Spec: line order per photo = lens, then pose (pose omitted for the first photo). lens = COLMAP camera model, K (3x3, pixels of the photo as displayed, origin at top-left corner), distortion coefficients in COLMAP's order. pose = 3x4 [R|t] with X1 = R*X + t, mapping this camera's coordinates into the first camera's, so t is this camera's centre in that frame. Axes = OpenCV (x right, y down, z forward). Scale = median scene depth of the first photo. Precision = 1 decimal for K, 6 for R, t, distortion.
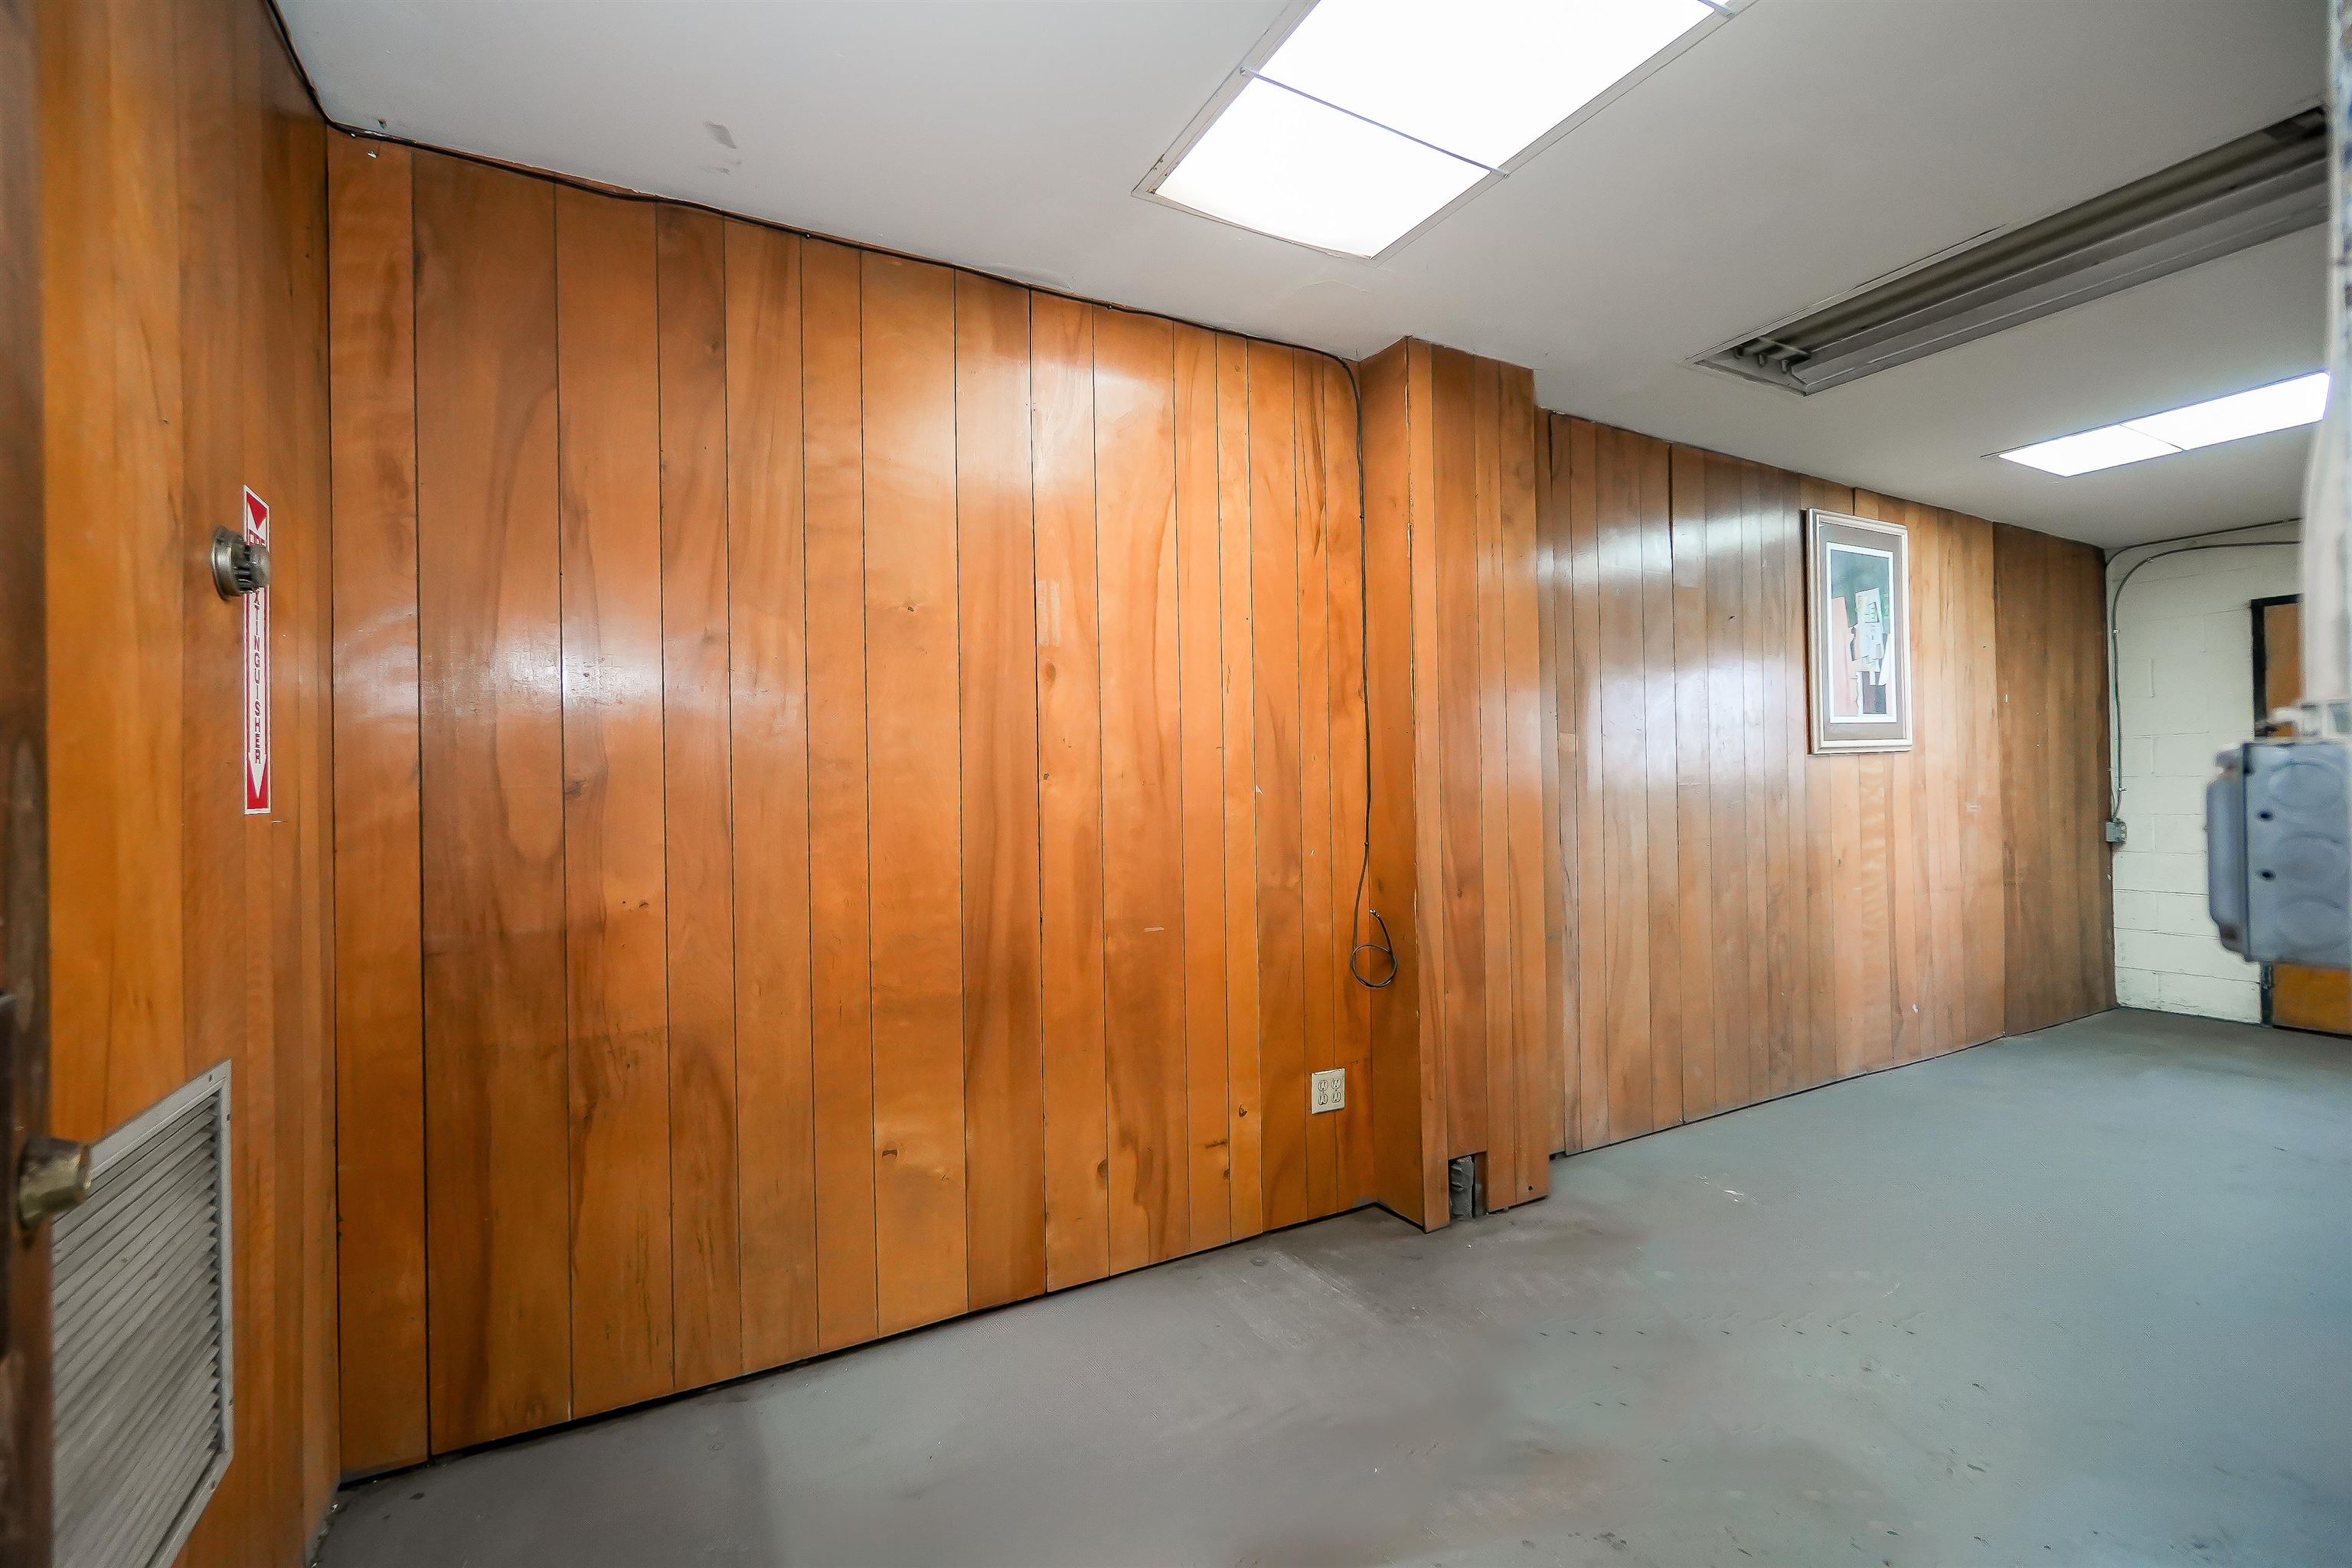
lens RADIAL K [[1002.7, 0, 1176.0], [0, 1002.7, 784.0], [0, 0, 1]] dist [-0.005130, 0.003622]
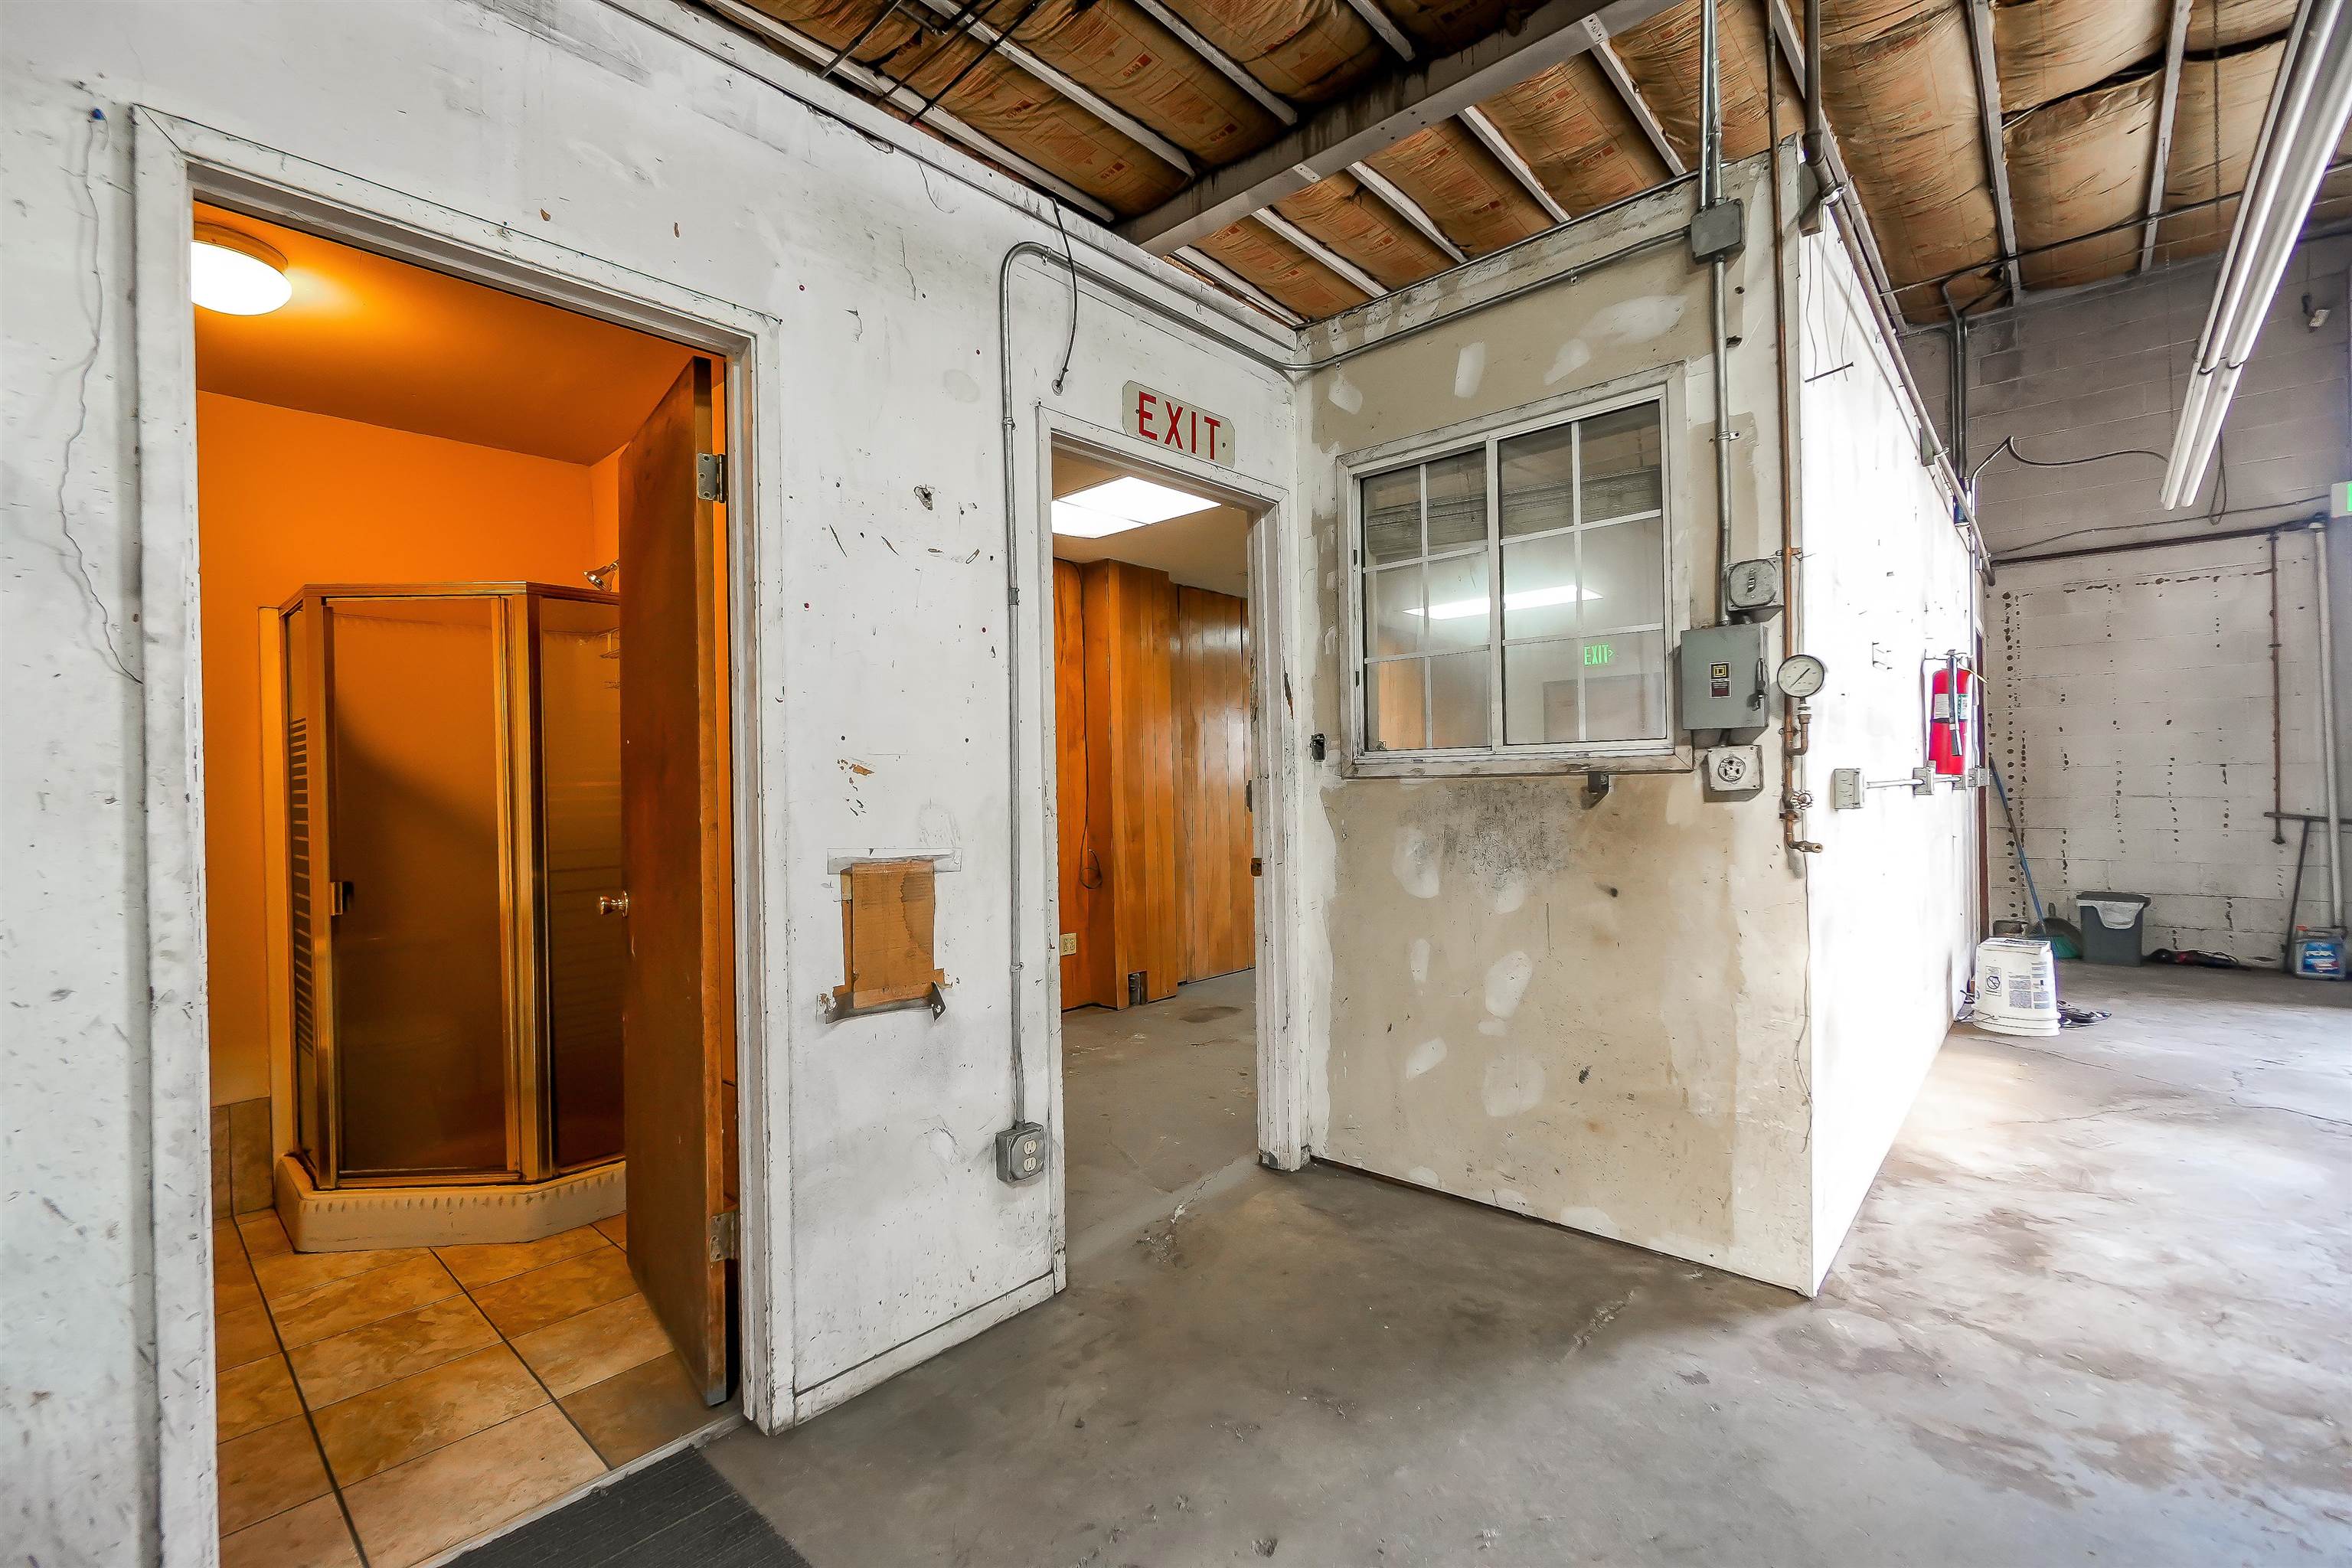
lens RADIAL K [[1002.7, 0, 1176.0], [0, 1002.7, 784.0], [0, 0, 1]] dist [-0.005130, 0.003622]
pose [[0.945362, -0.000709, 0.326022, -0.273679], [0.001634, 0.999995, -0.002562, 0.003299], [-0.326019, 0.002955, 0.945359, -0.871280]]
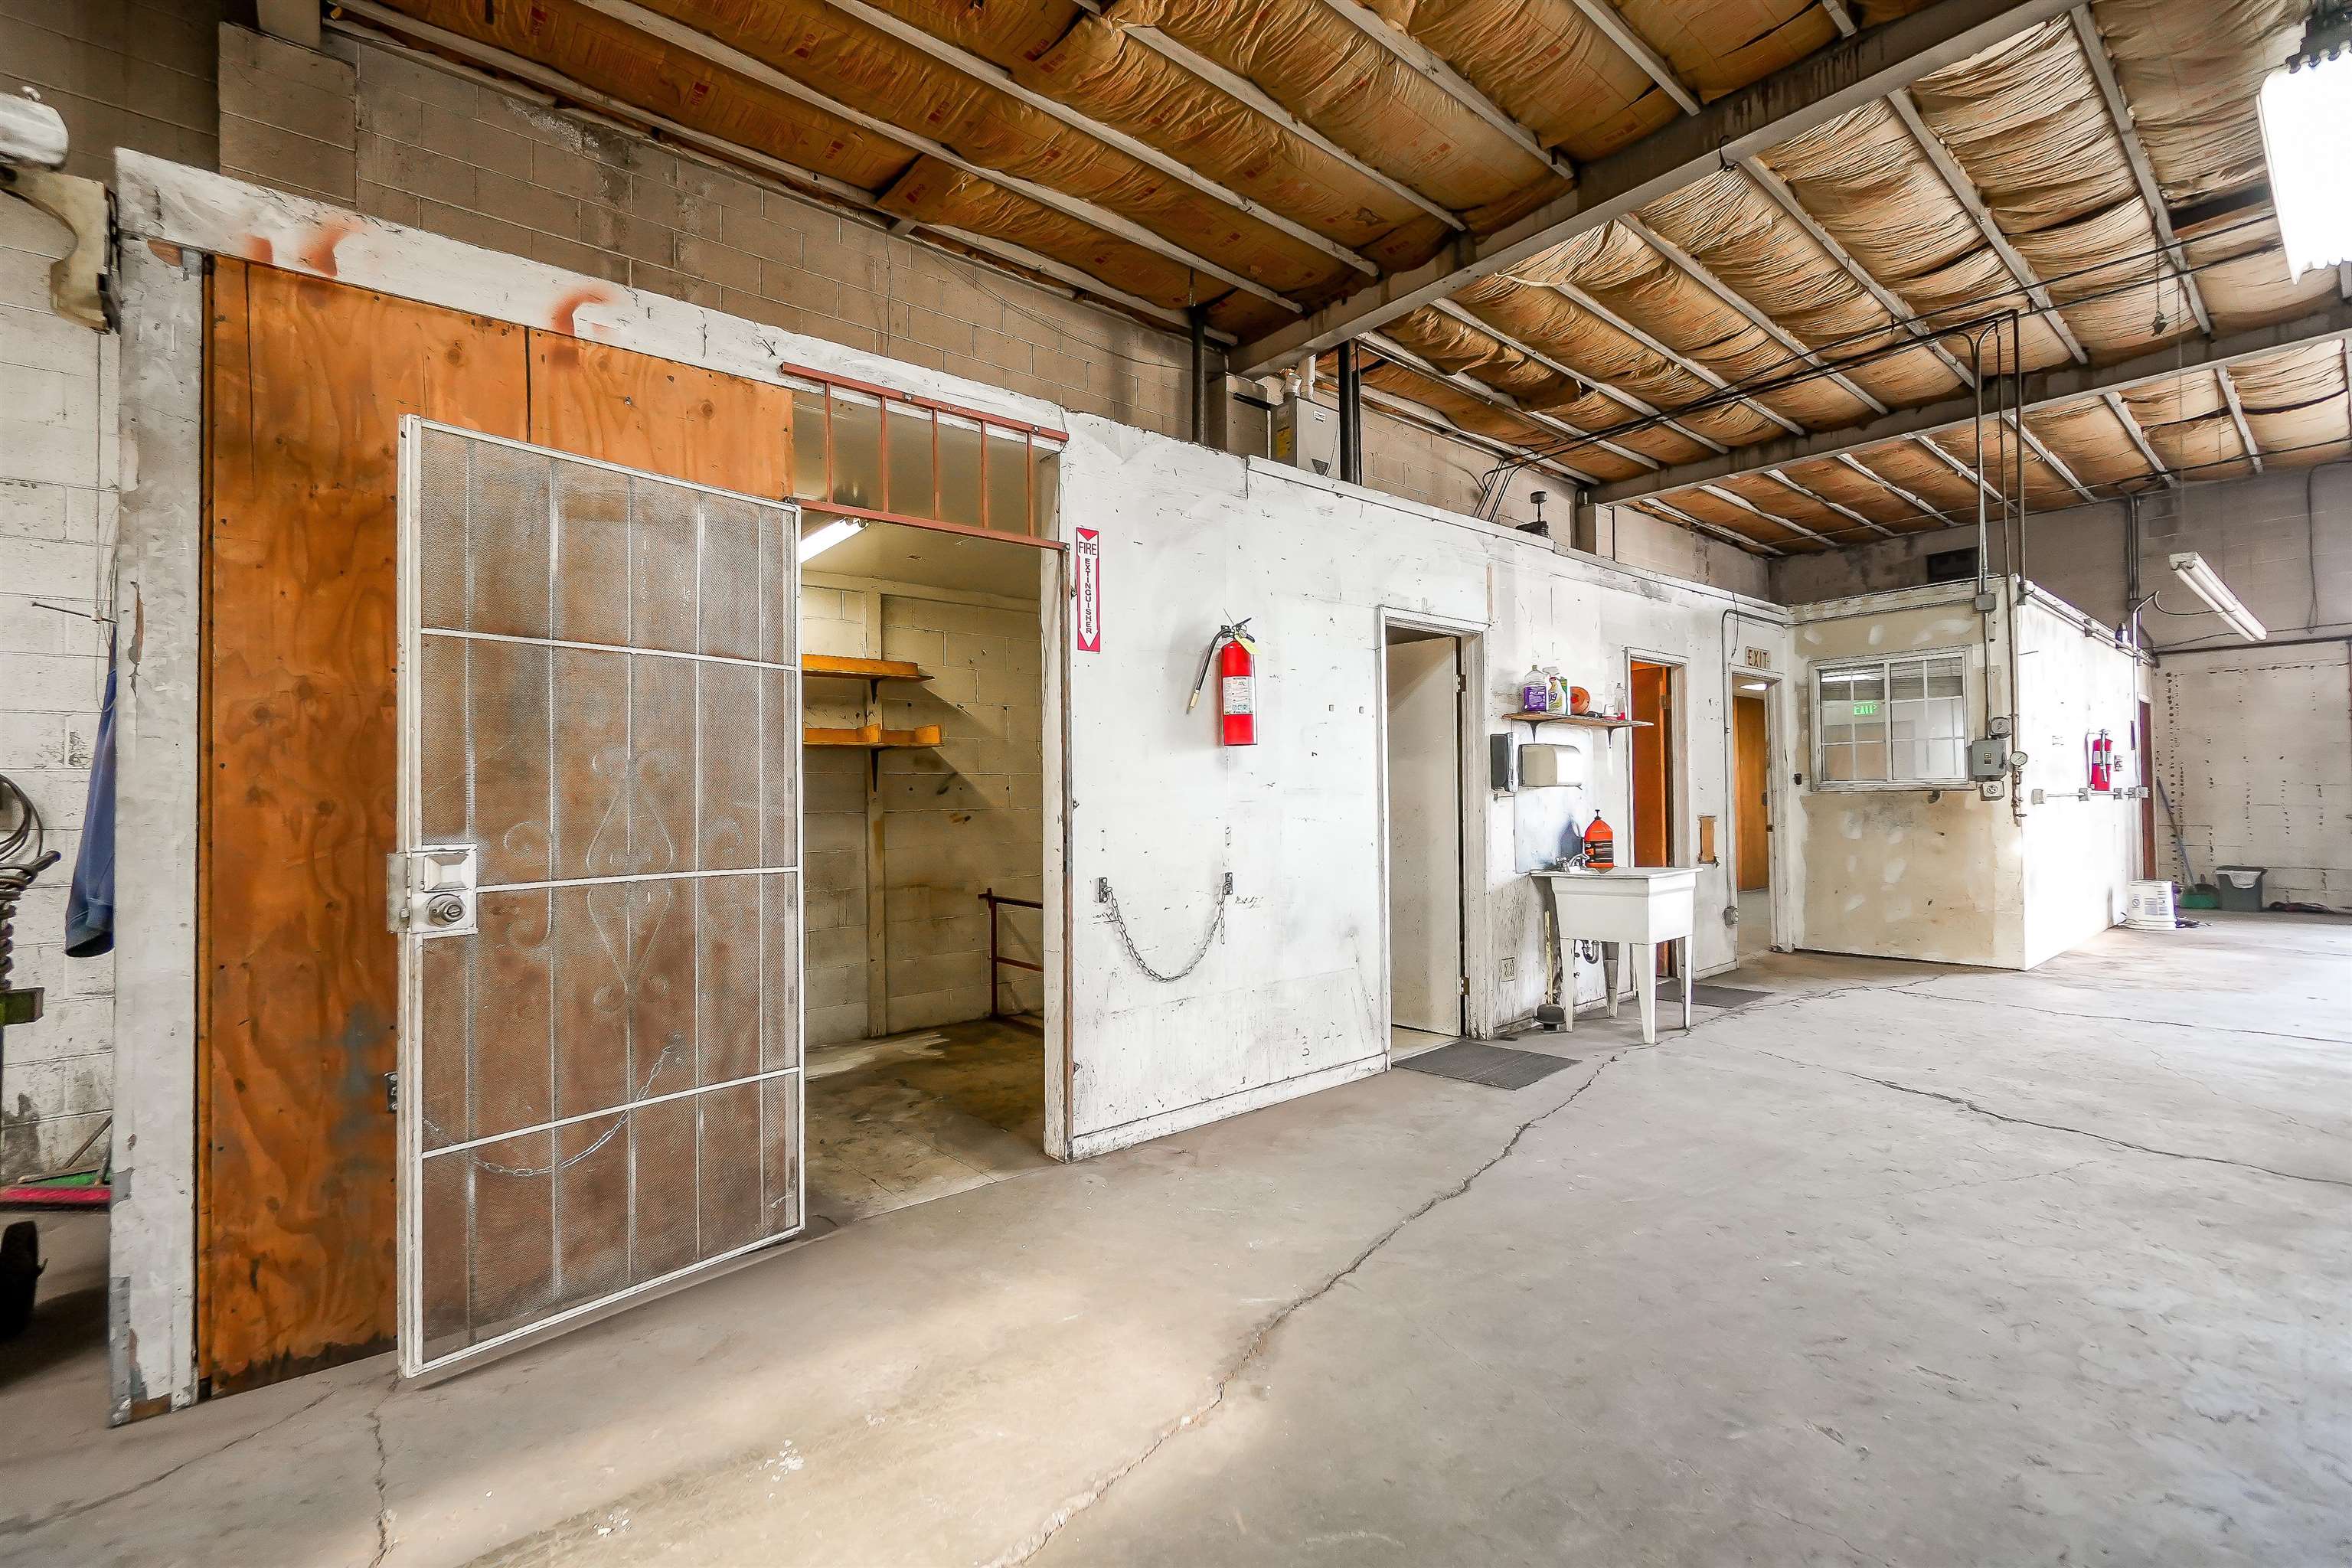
lens RADIAL K [[1004.4, 0, 1160.3], [0, 1004.4, 781.9], [0, 0, 1]] dist [-0.011022, 0.005133]
pose [[0.983960, 0.006184, 0.178280, -3.460165], [-0.003463, 0.999873, -0.015567, 0.027185], [-0.178354, 0.014700, 0.983857, -3.457181]]
